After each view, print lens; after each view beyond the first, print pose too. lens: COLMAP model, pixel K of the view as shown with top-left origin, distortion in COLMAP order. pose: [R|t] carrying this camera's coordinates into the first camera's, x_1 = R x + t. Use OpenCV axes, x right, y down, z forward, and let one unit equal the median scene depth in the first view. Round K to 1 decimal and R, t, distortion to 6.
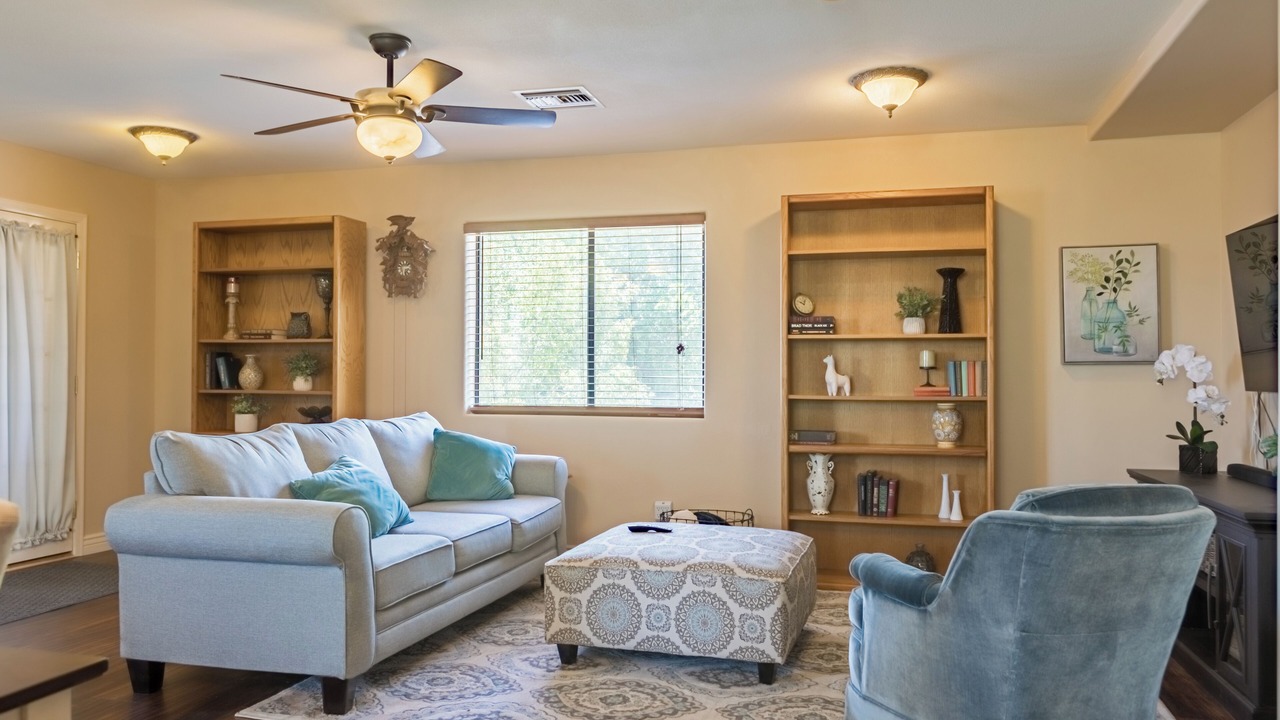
lens RADIAL K [[917.5, 0, 627.7], [0, 917.5, 368.8], [0, 0, 1]] dist [0.006009, 0.006987]
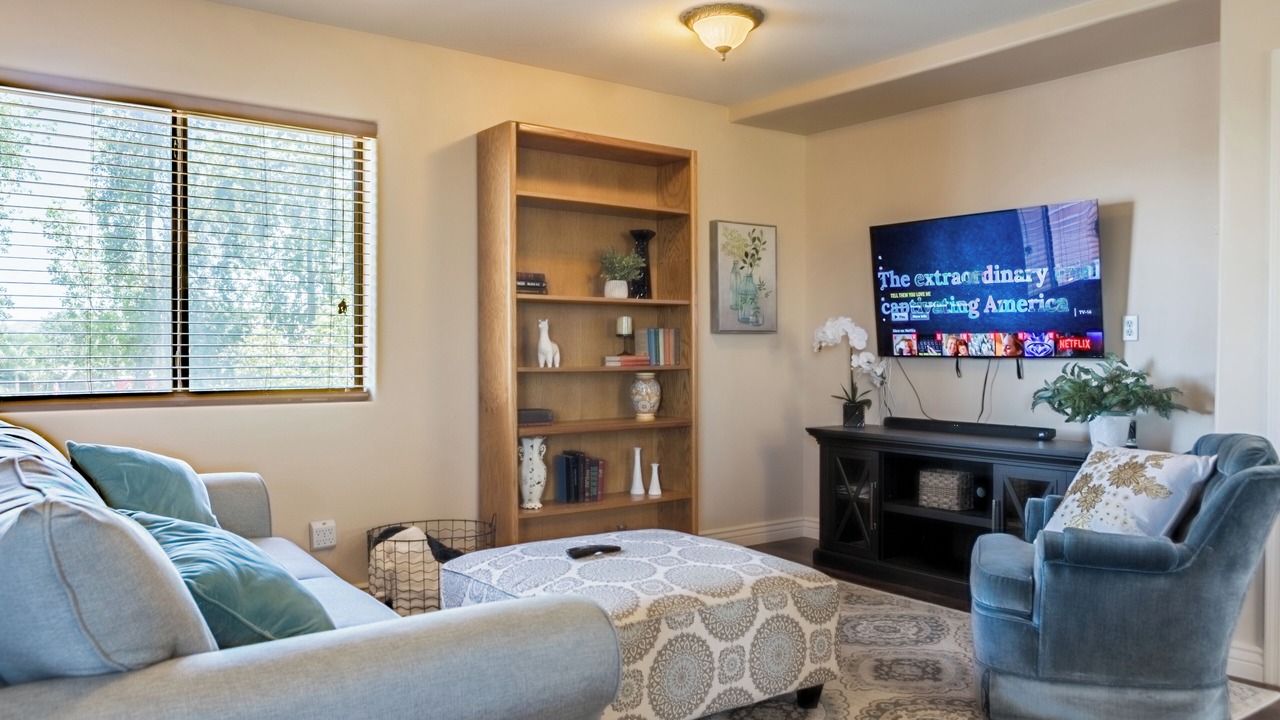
lens RADIAL K [[943.4, 0, 640.0], [0, 943.4, 360.0], [0, 0, 1]] dist [-0.036964, 0.001780]
pose [[0.631504, -0.012154, 0.775277, -0.416138], [-0.004470, 0.999803, 0.019315, 0.005514], [-0.775360, -0.015662, 0.631325, 0.396609]]
